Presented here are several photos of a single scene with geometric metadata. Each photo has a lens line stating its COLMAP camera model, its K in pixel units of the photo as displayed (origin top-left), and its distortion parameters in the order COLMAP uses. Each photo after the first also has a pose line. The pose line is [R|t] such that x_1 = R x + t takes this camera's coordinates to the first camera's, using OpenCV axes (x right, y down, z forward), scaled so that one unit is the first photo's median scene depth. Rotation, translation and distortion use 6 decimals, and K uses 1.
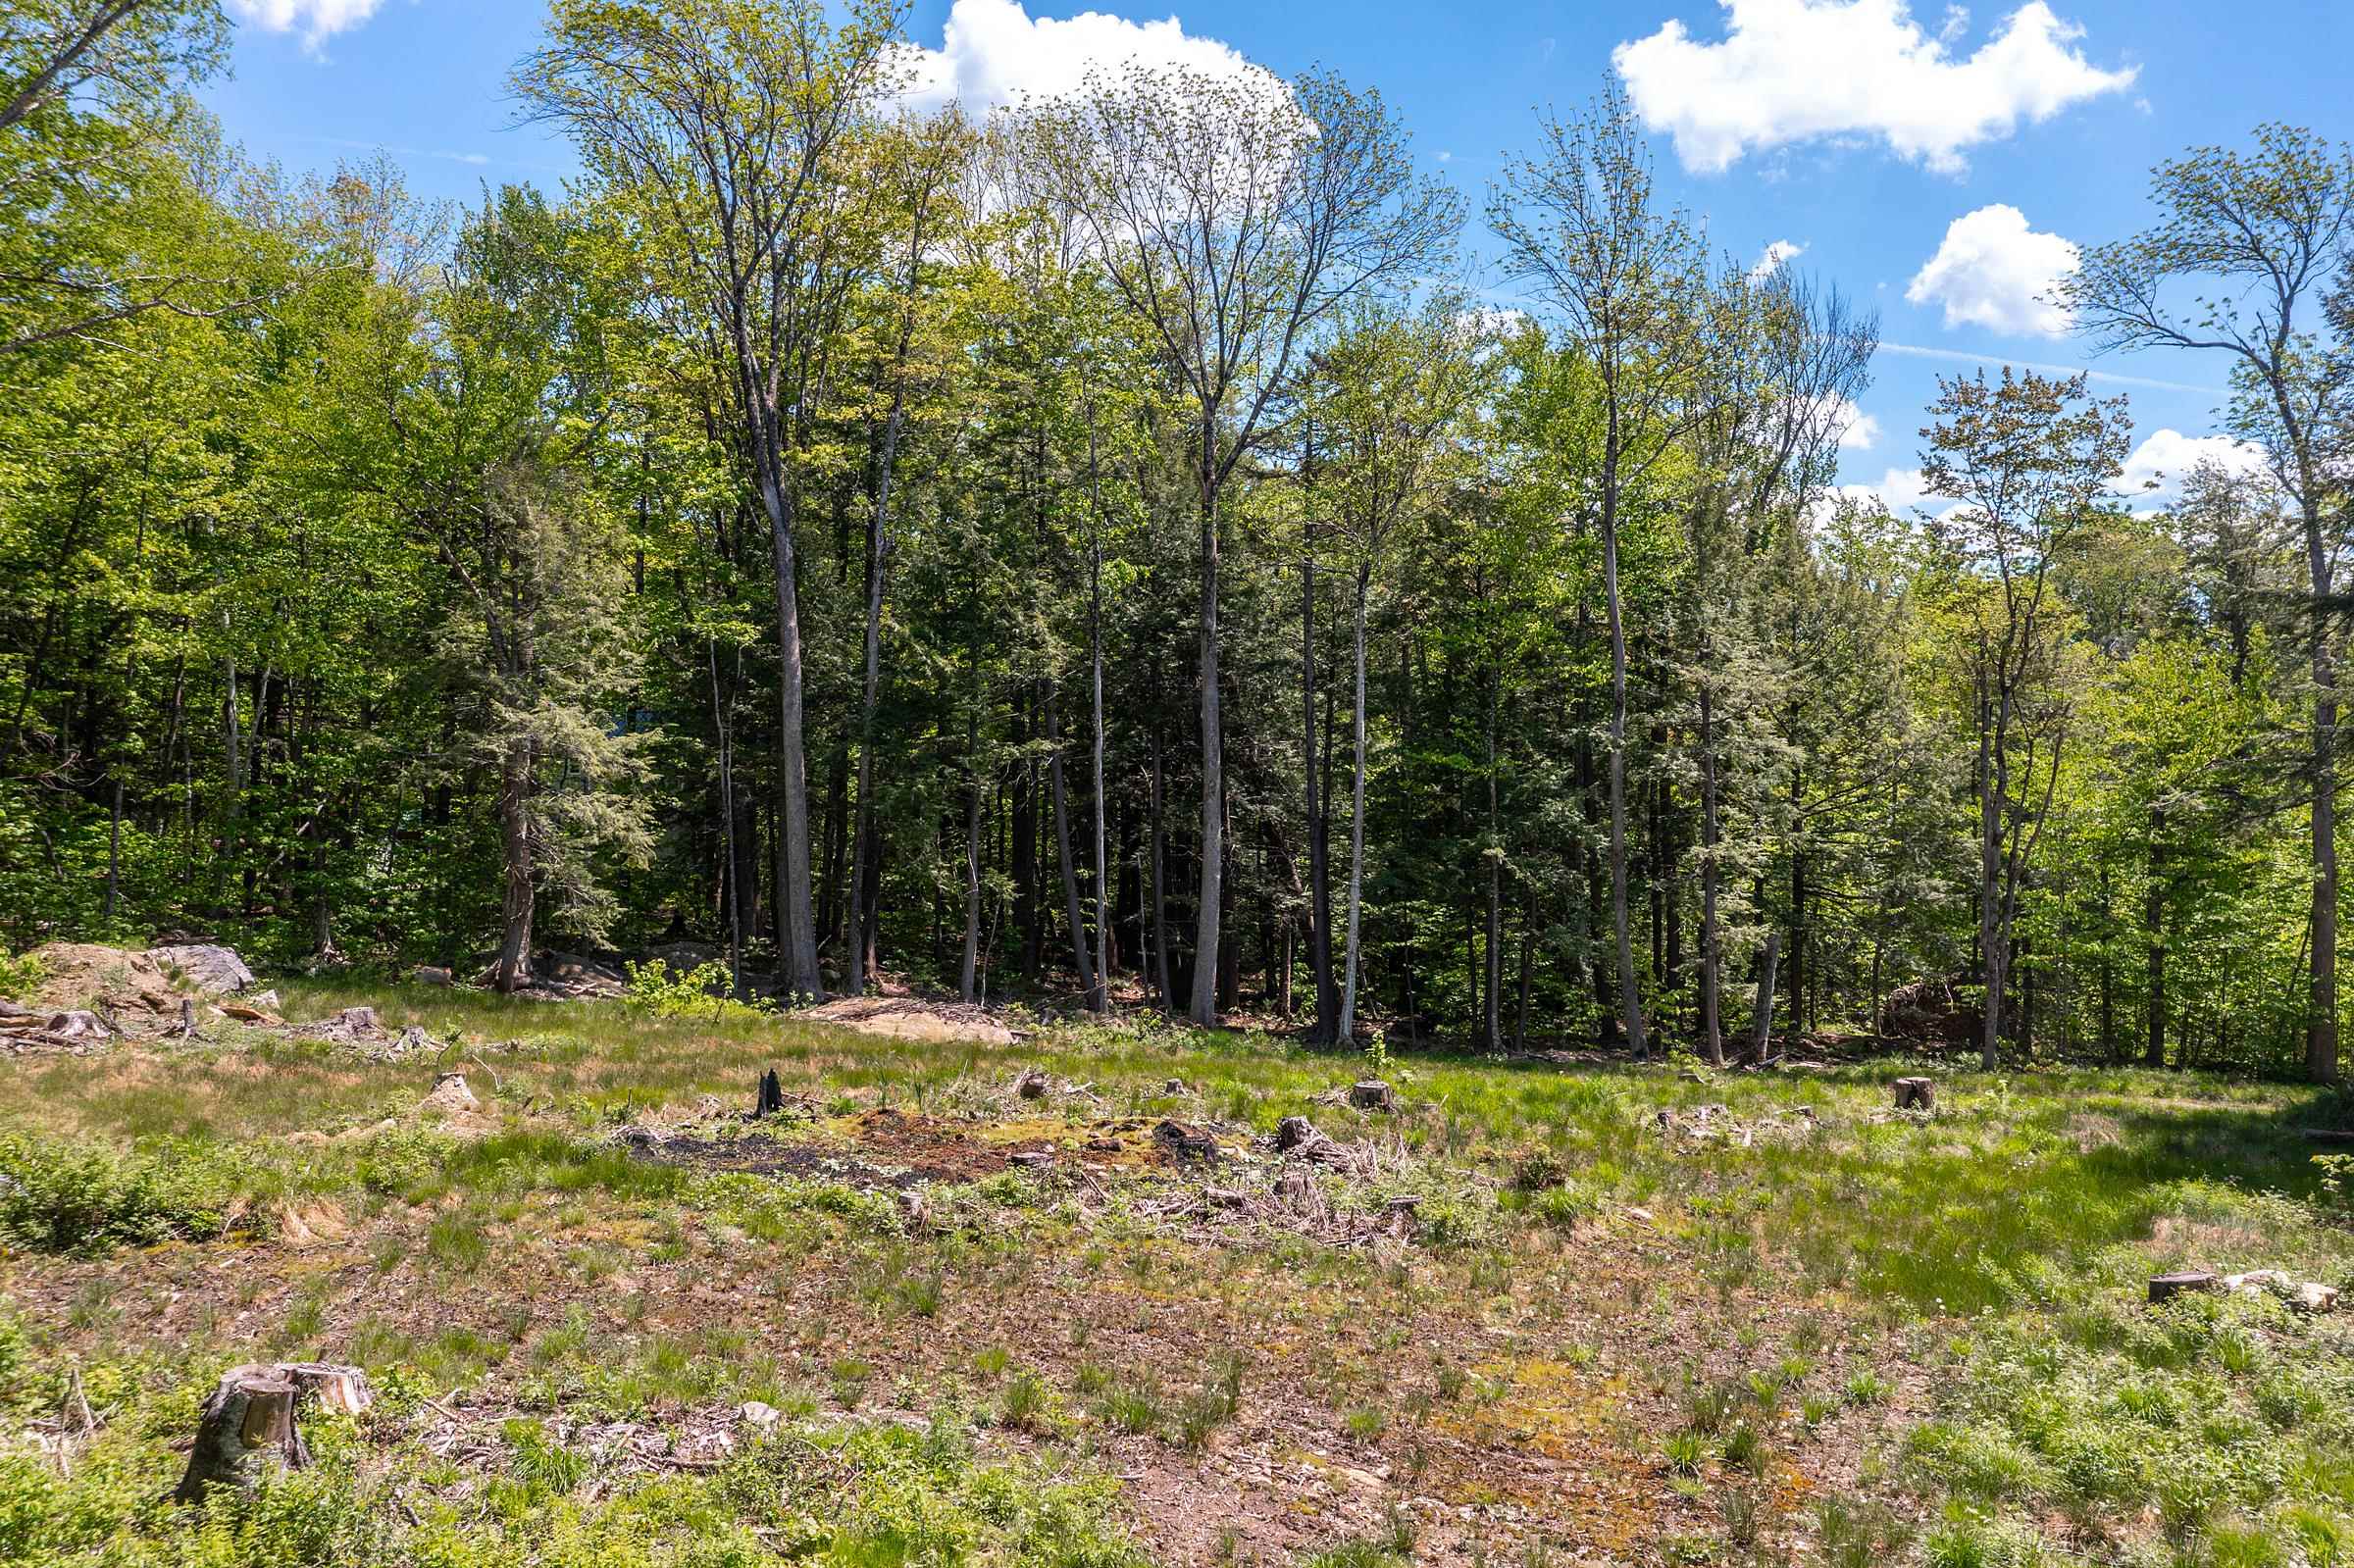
lens RADIAL K [[1830.8, 0, 1174.2], [0, 1830.8, 761.9], [0, 0, 1]] dist [-0.017019, 0.007173]
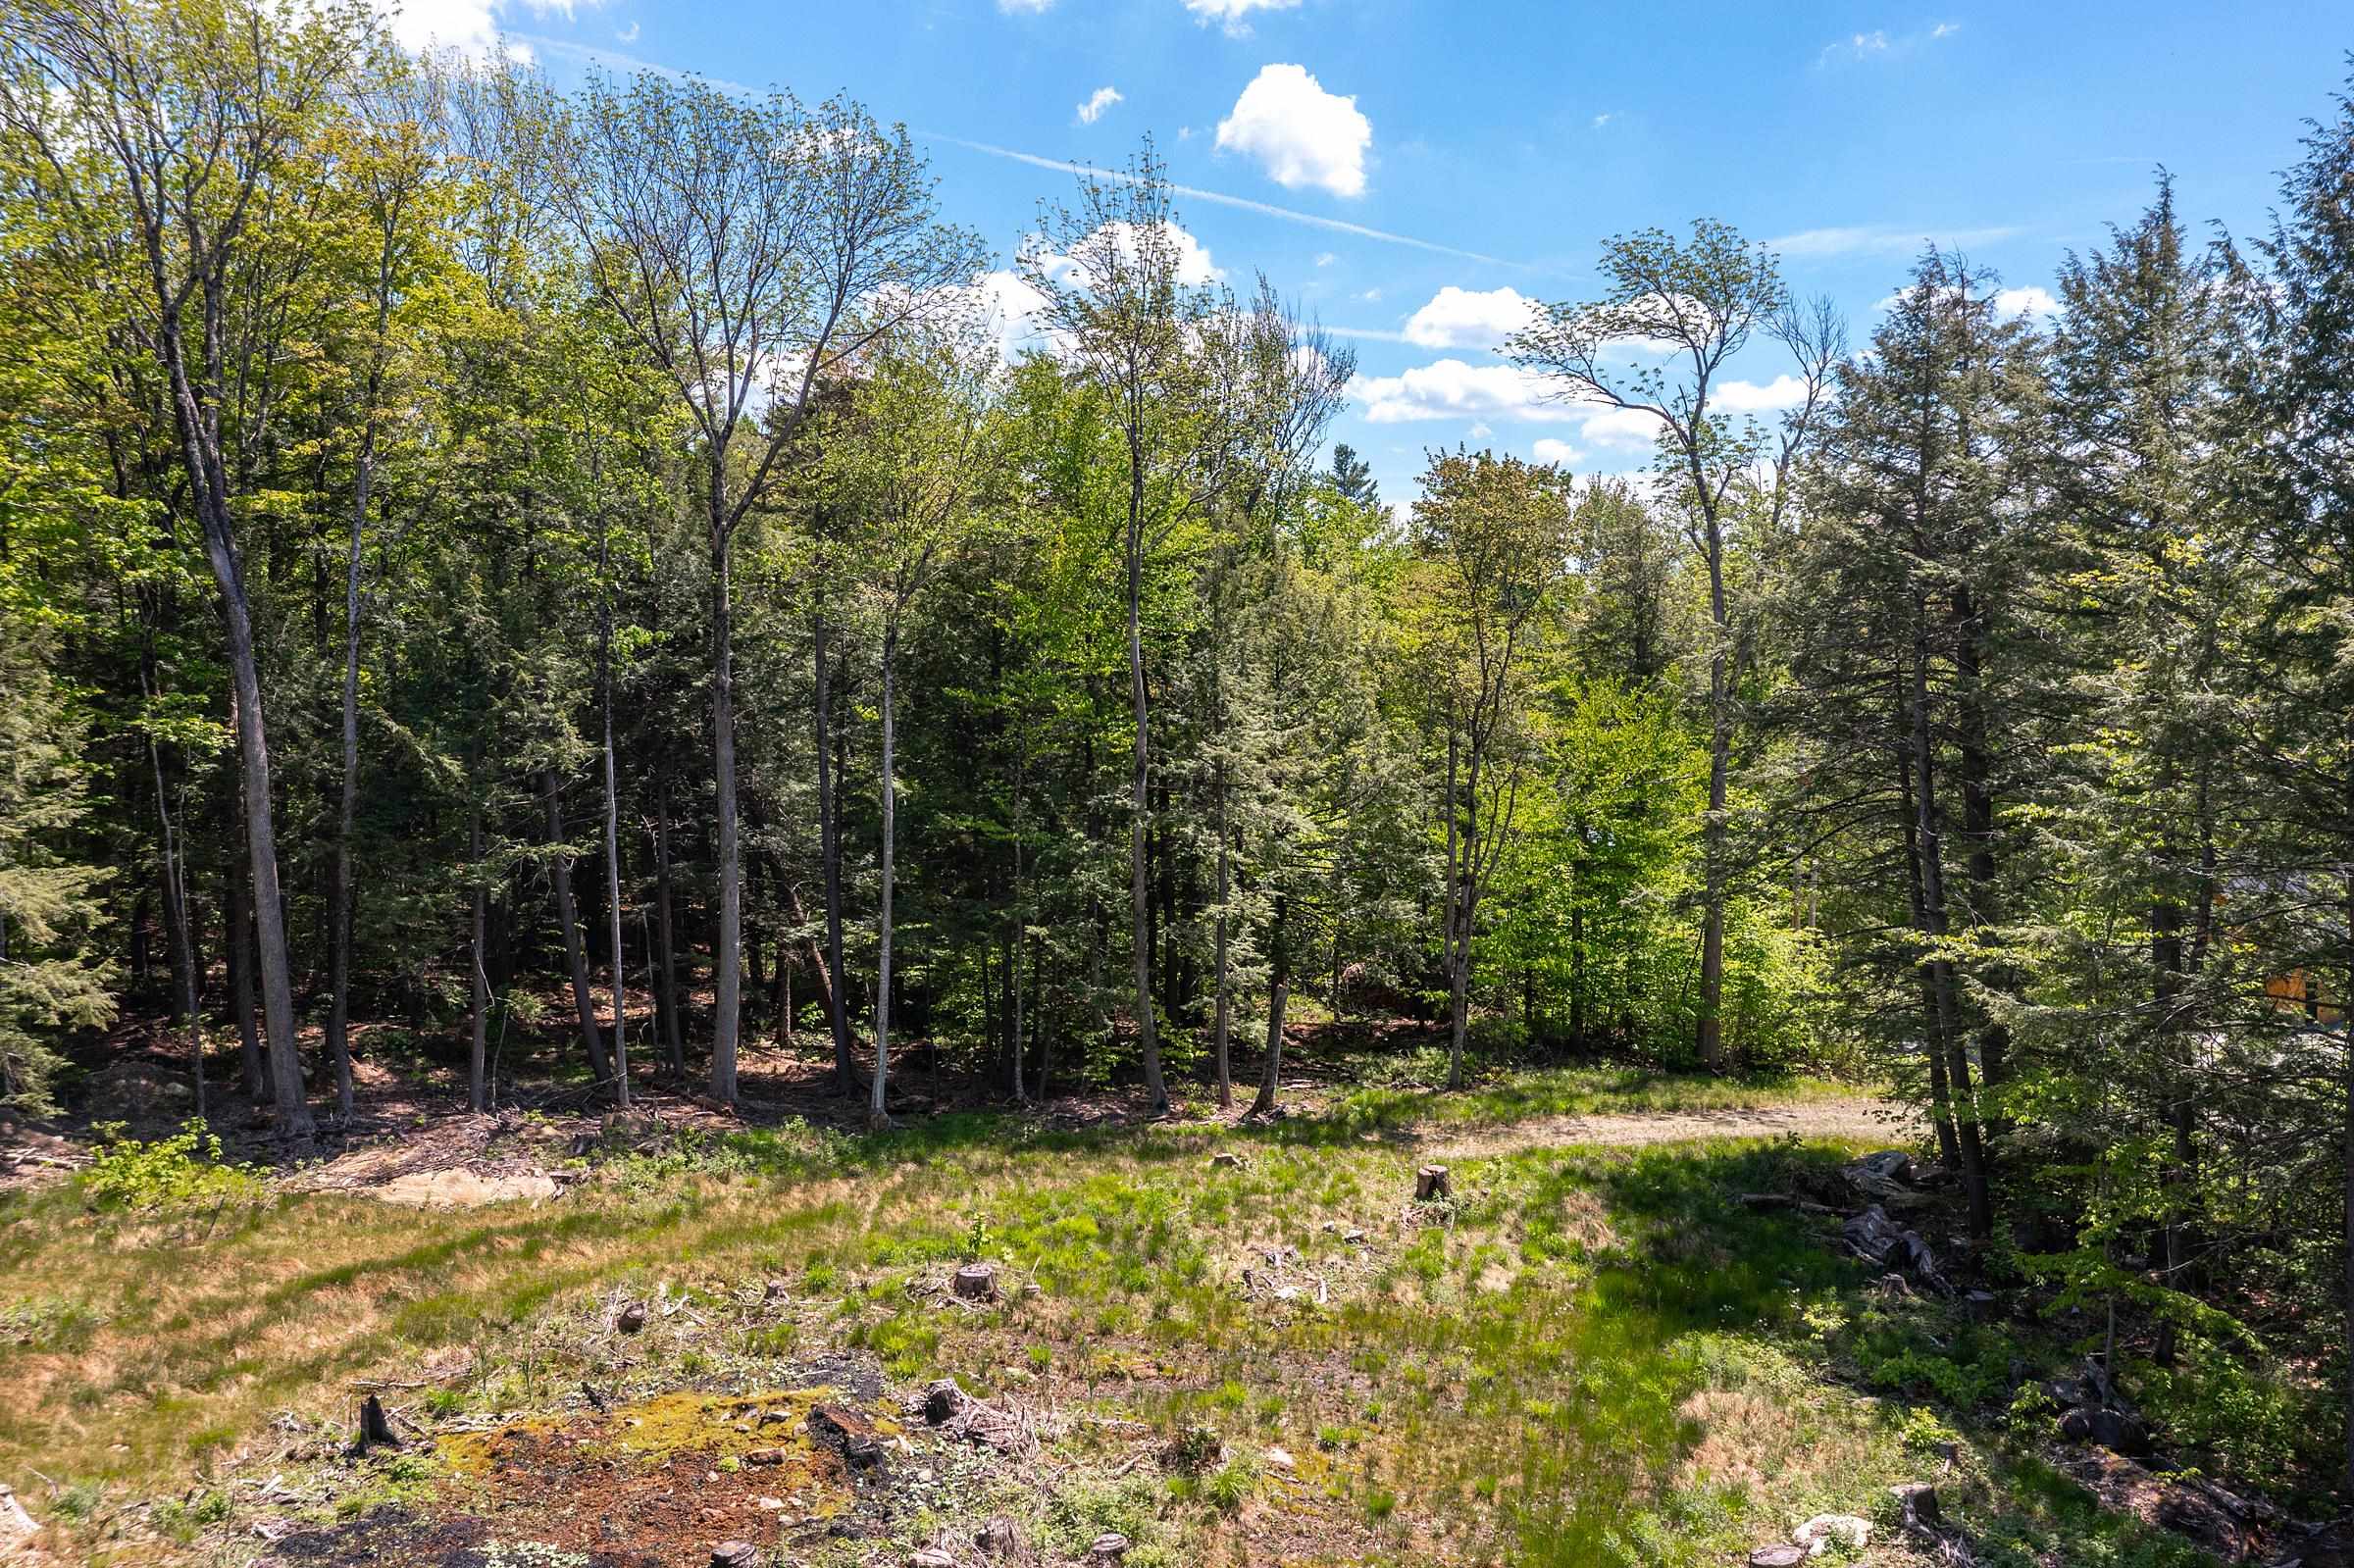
lens RADIAL K [[1830.8, 0, 1190.1], [0, 1830.8, 804.7], [0, 0, 1]] dist [-0.017019, 0.007173]
pose [[0.946154, -0.021618, 0.322994, -0.063035], [-0.011202, 0.994984, 0.099409, -0.113860], [-0.323523, -0.097675, 0.941166, 0.022643]]
